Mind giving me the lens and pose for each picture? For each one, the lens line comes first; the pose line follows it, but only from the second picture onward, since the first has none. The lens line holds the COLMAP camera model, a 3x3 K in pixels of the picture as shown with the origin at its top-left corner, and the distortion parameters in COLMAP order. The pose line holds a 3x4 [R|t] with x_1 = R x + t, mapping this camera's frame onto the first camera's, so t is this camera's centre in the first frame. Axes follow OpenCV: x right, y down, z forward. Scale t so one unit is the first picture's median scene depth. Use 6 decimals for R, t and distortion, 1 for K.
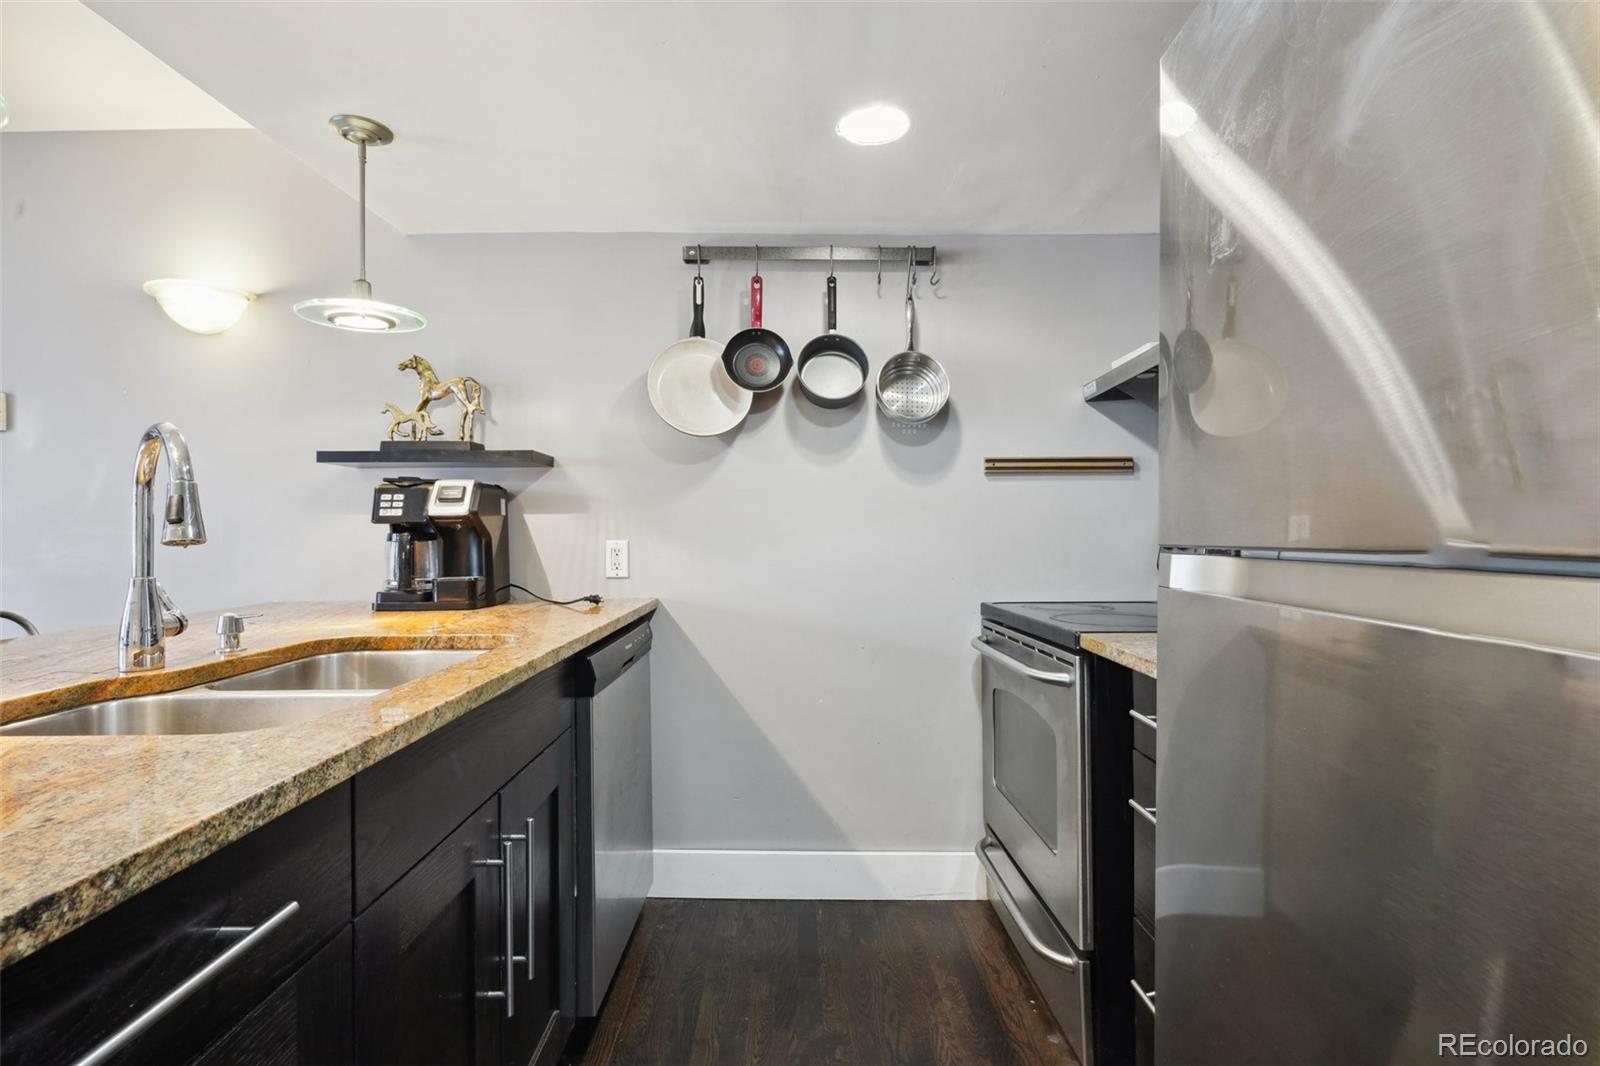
lens RADIAL K [[736.7, 0, 793.6], [0, 736.7, 511.3], [0, 0, 1]] dist [-0.001309, 0.000250]
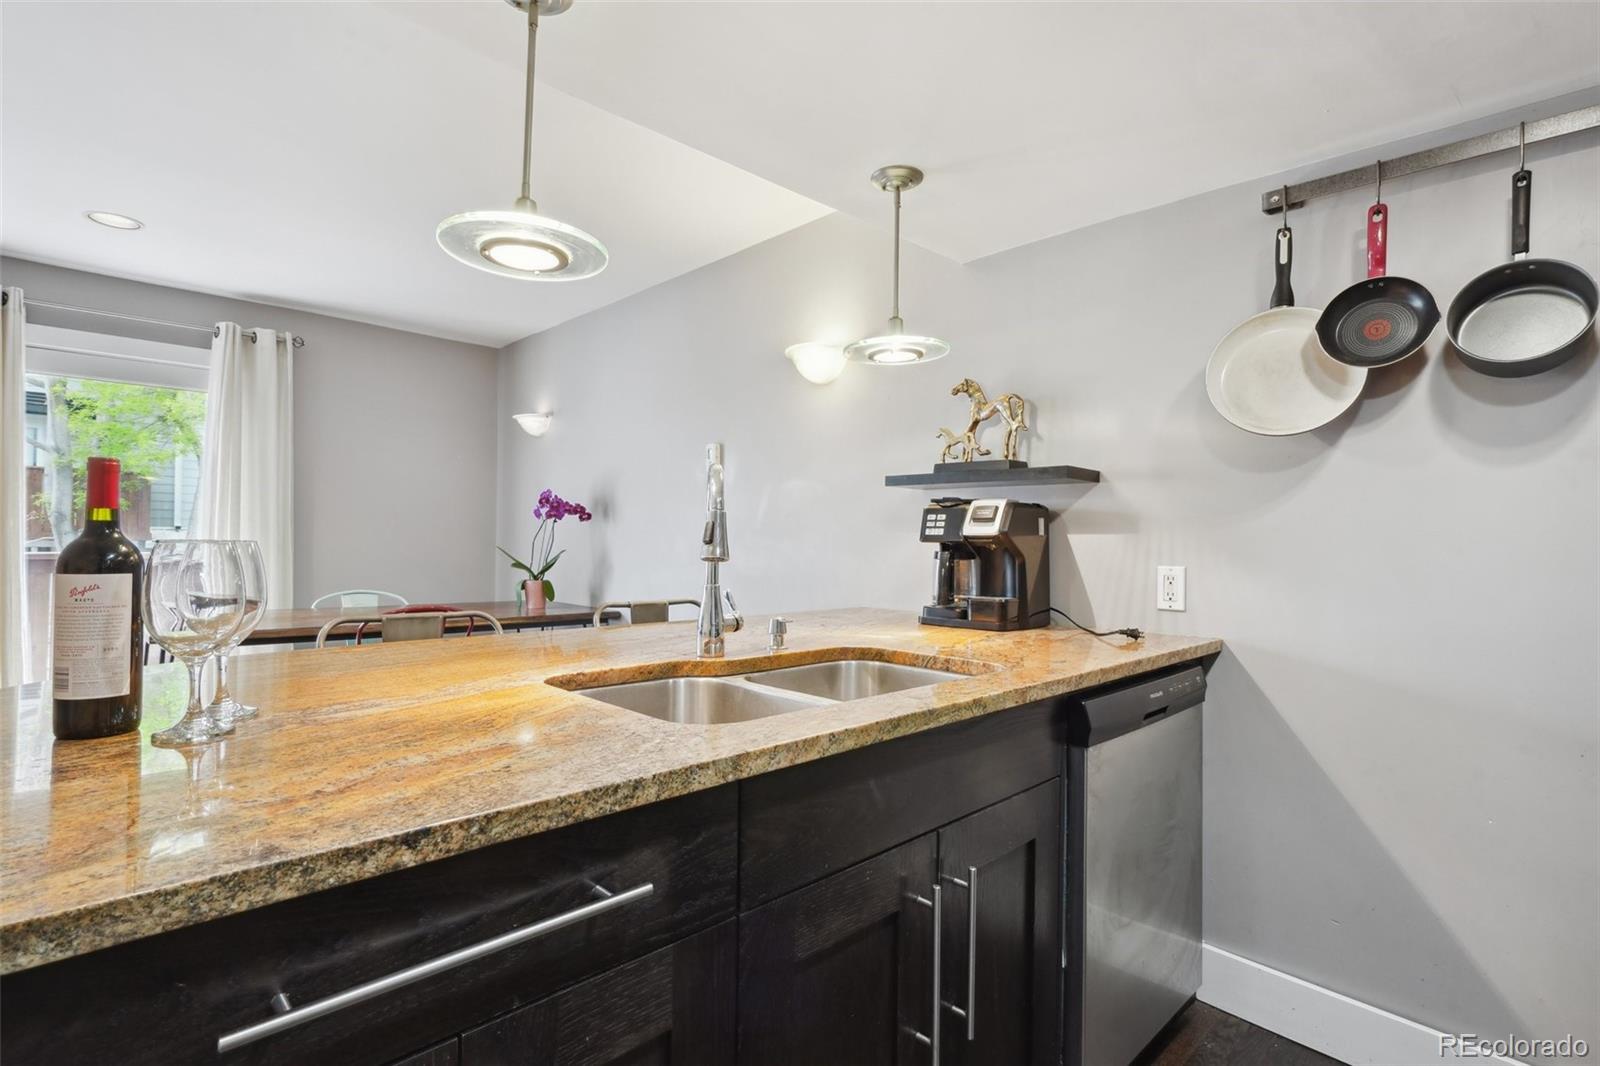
lens RADIAL K [[761.0, 0, 796.0], [0, 761.0, 532.6], [0, 0, 1]] dist [-0.001969, 0.001019]
pose [[0.706368, 0.010336, -0.707770, 0.085509], [-0.003680, 0.999933, 0.010930, -0.008370], [0.707836, -0.005116, 0.706359, 0.087823]]
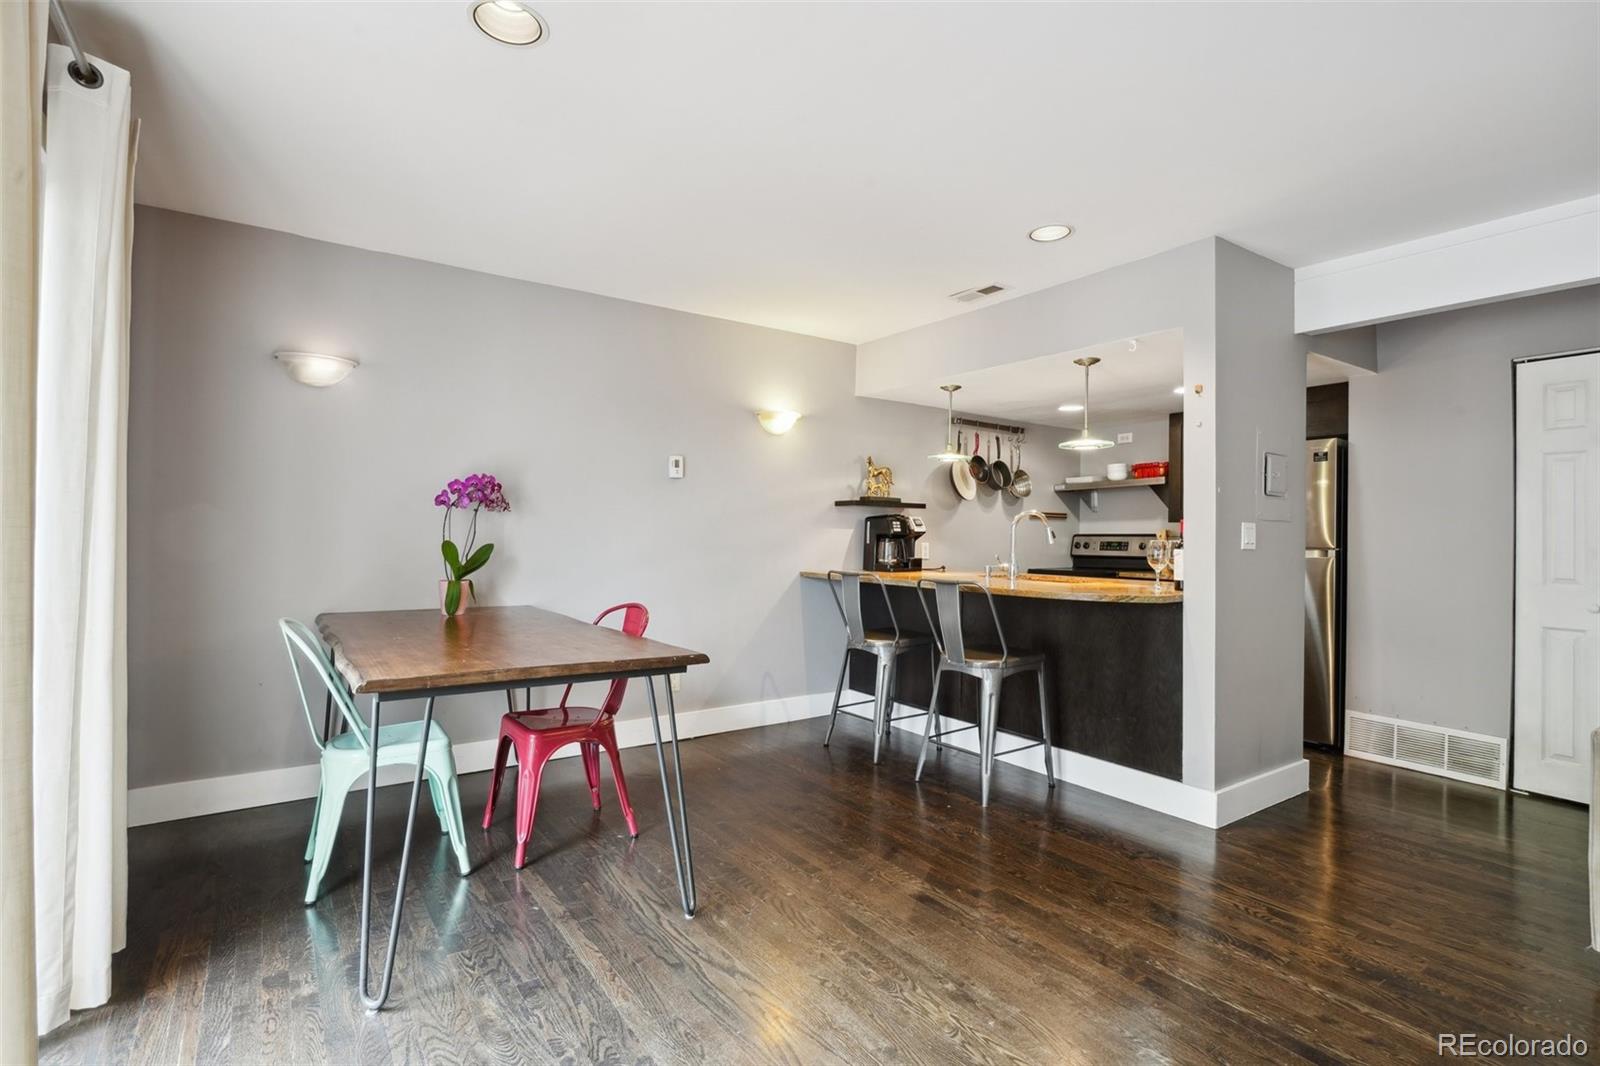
lens RADIAL K [[761.0, 0, 796.0], [0, 761.0, 532.6], [0, 0, 1]] dist [-0.001969, 0.001019]
pose [[0.821237, 0.019672, 0.570248, -2.191665], [-0.032398, 0.999401, 0.012180, -0.008642], [-0.569667, -0.028477, 0.821382, -0.801277]]
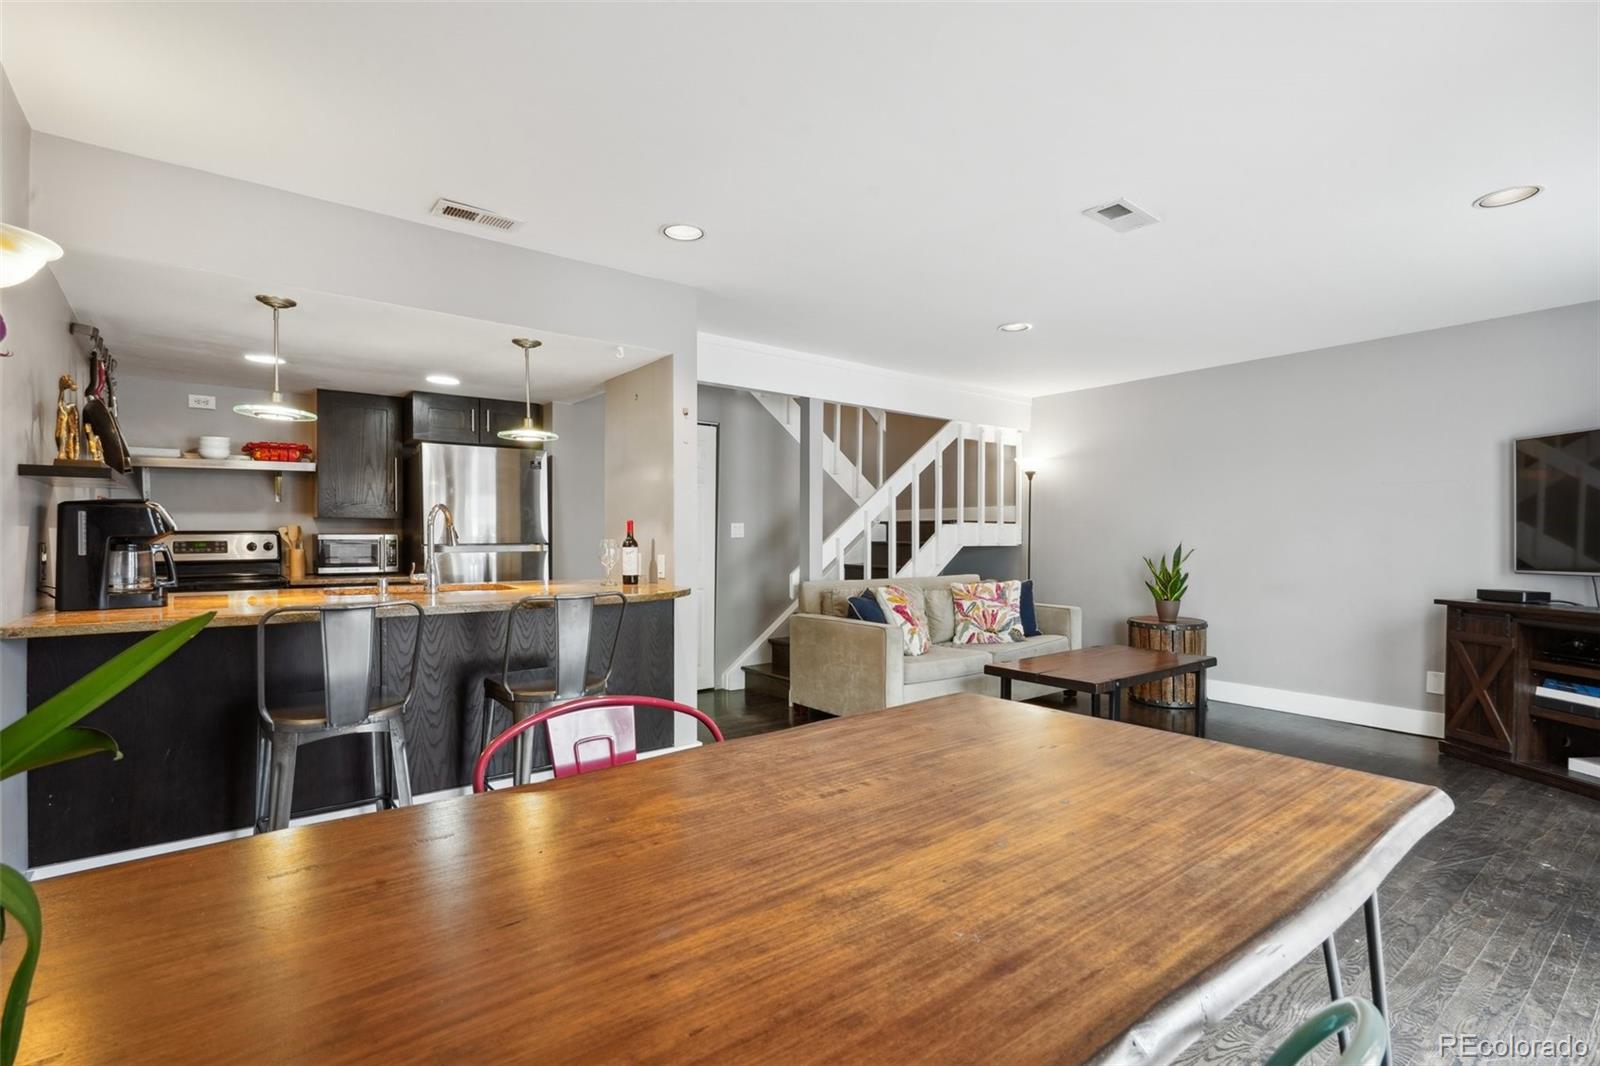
lens RADIAL K [[747.0, 0, 801.8], [0, 747.0, 550.8], [0, 0, 1]] dist [0.000043, 0.000120]
pose [[-0.615346, -0.008957, 0.788207, -2.242055], [-0.015557, 0.999879, -0.000782, 0.026012], [-0.788104, -0.012744, -0.615410, 0.932804]]
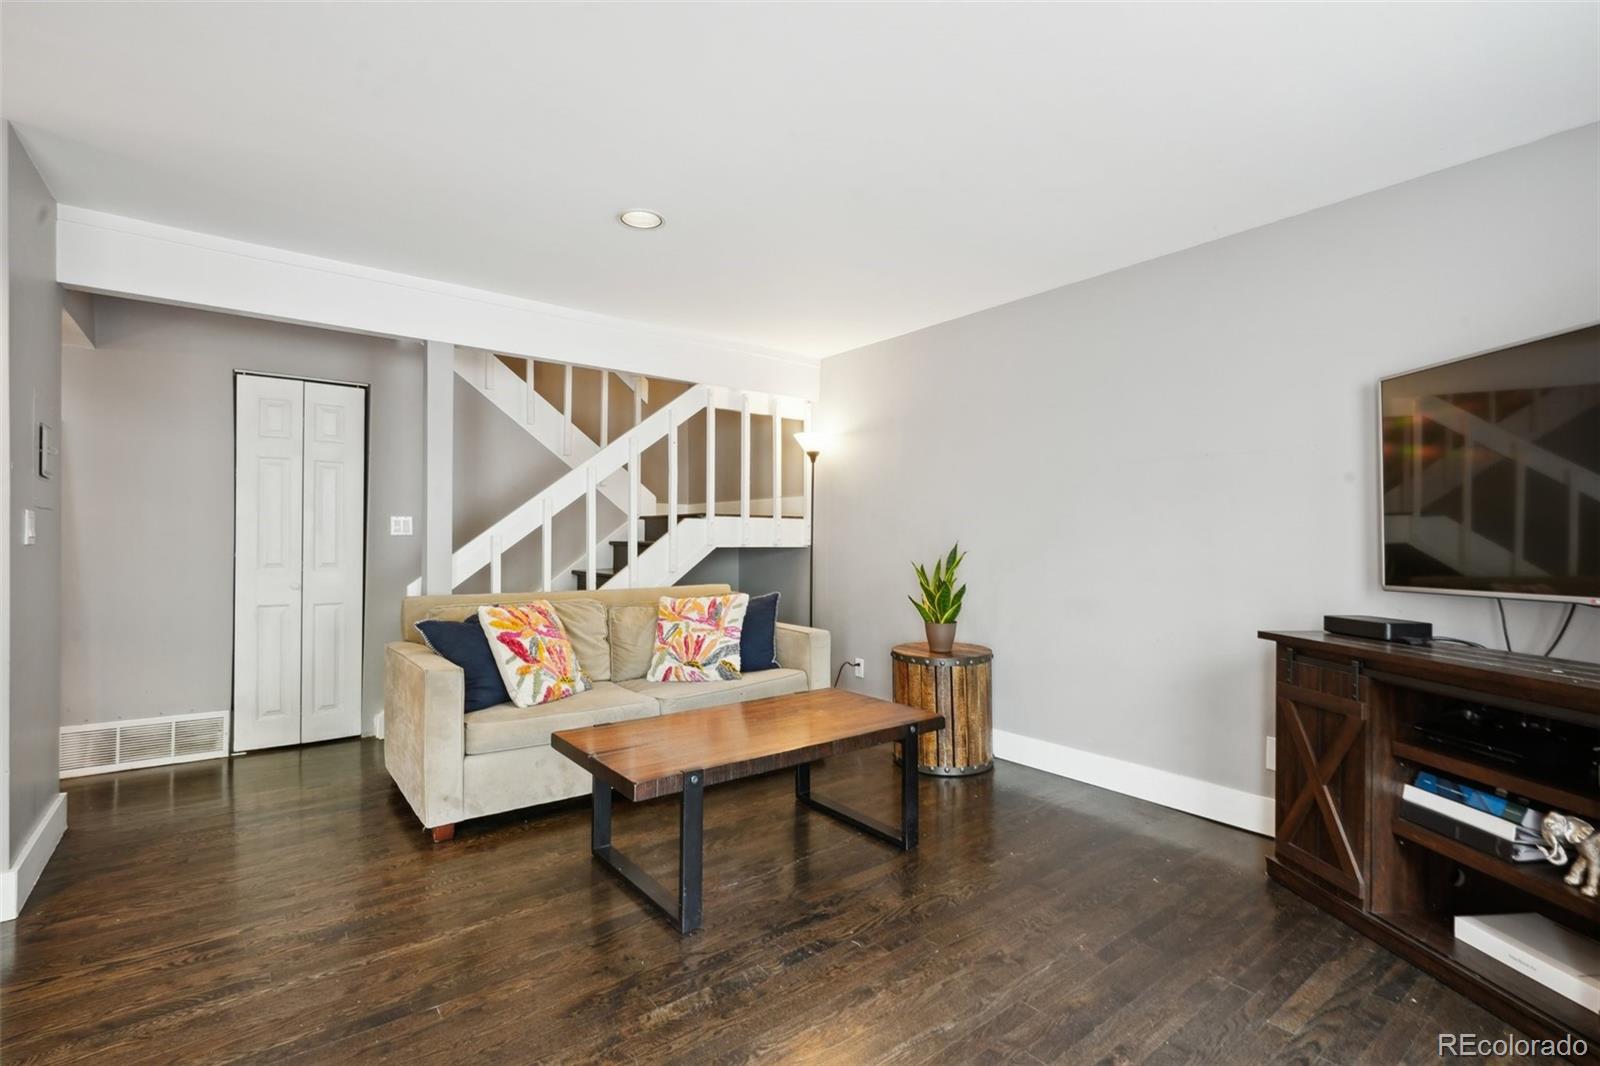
lens RADIAL K [[729.5, 0, 795.8], [0, 729.5, 532.5], [0, 0, 1]] dist [-0.001063, 0.000479]
pose [[-0.611421, 0.011250, 0.791226, -2.210628], [-0.017097, 0.999478, -0.027423, 0.007270], [-0.791121, -0.030295, -0.610909, -0.284819]]
